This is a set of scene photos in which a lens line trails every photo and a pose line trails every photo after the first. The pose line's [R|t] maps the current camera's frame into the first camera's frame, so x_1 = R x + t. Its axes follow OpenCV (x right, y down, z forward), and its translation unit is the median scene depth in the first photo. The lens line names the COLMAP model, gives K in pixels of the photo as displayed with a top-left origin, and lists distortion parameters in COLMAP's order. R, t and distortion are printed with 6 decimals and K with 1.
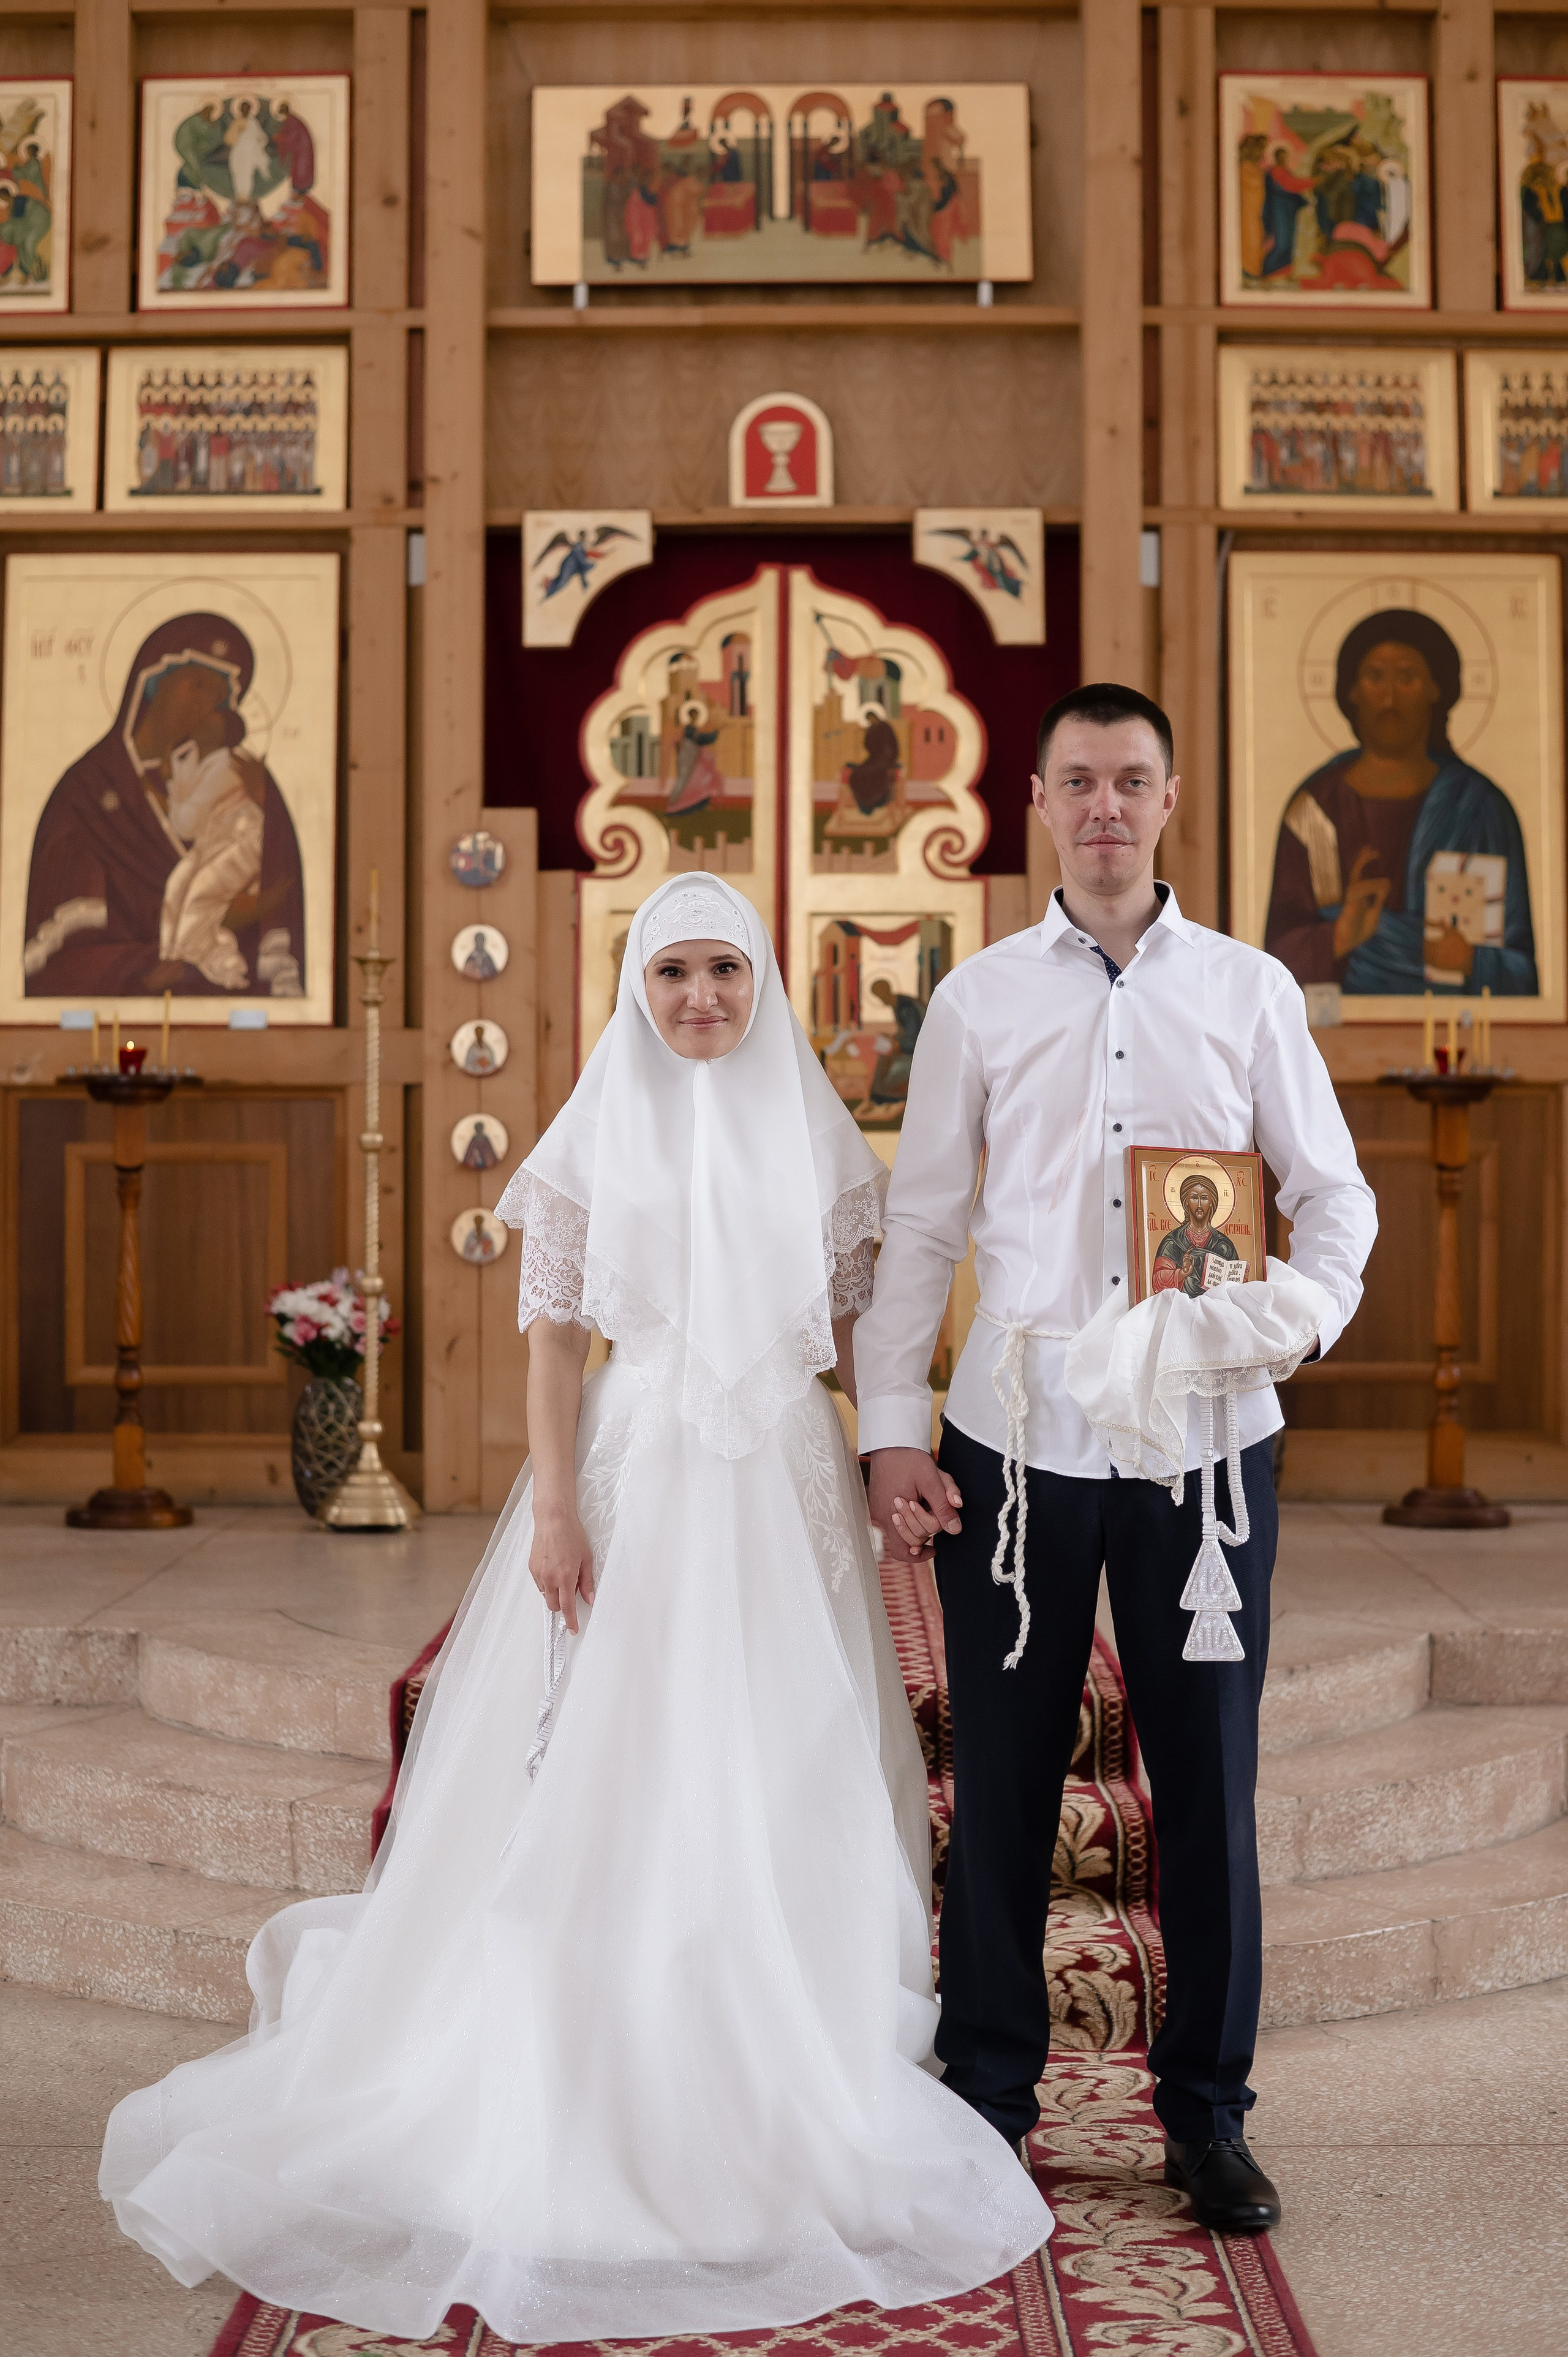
lens RADIAL K [[3591.7, 0, 784.0], [0, 3591.7, 1178.5], [0, 0, 1]] dist [-0.118768, 0.102162]
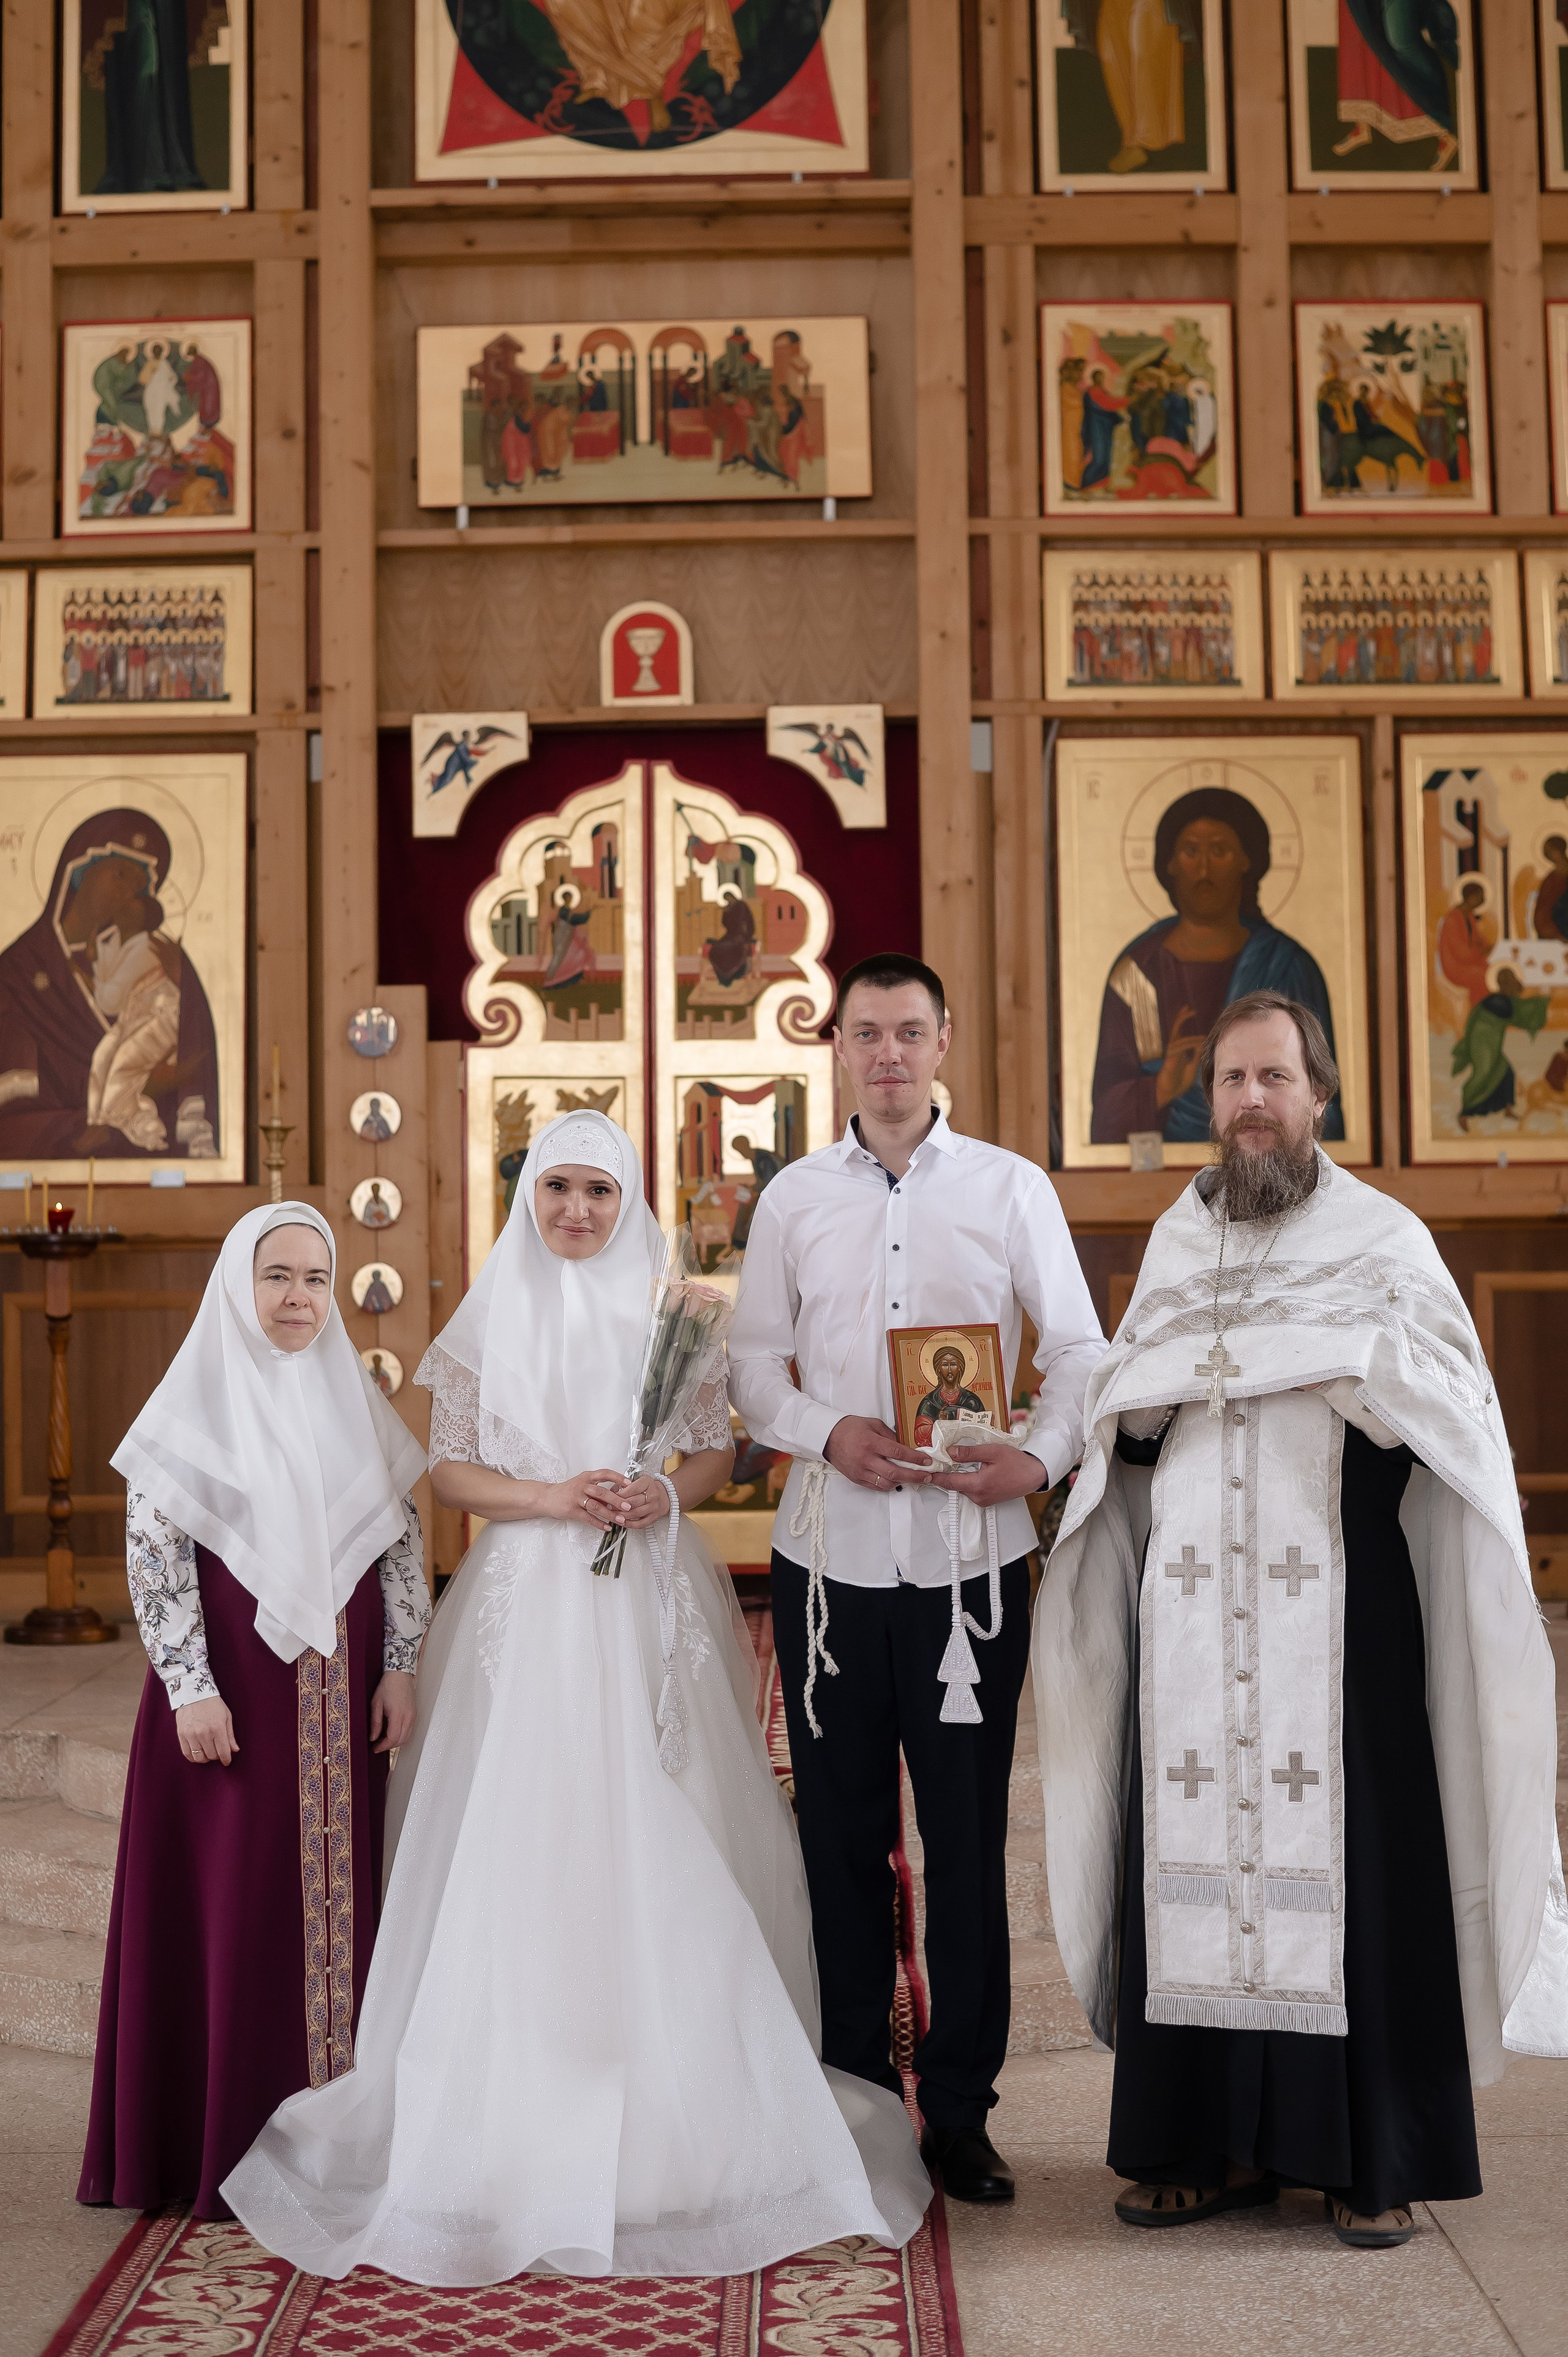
lens RADIAL K [[3855.0, 0, 785.6], [0, 3855.0, 1110.3], [0, 0, 1]] dist [-0.119215, 0.131274]
pose [[0.999860, -0.014259, -0.008780, 0.050708], [0.013914, 0.999174, -0.038172, -0.017600], [0.009317, 0.038044, 0.999233, -0.178416]]
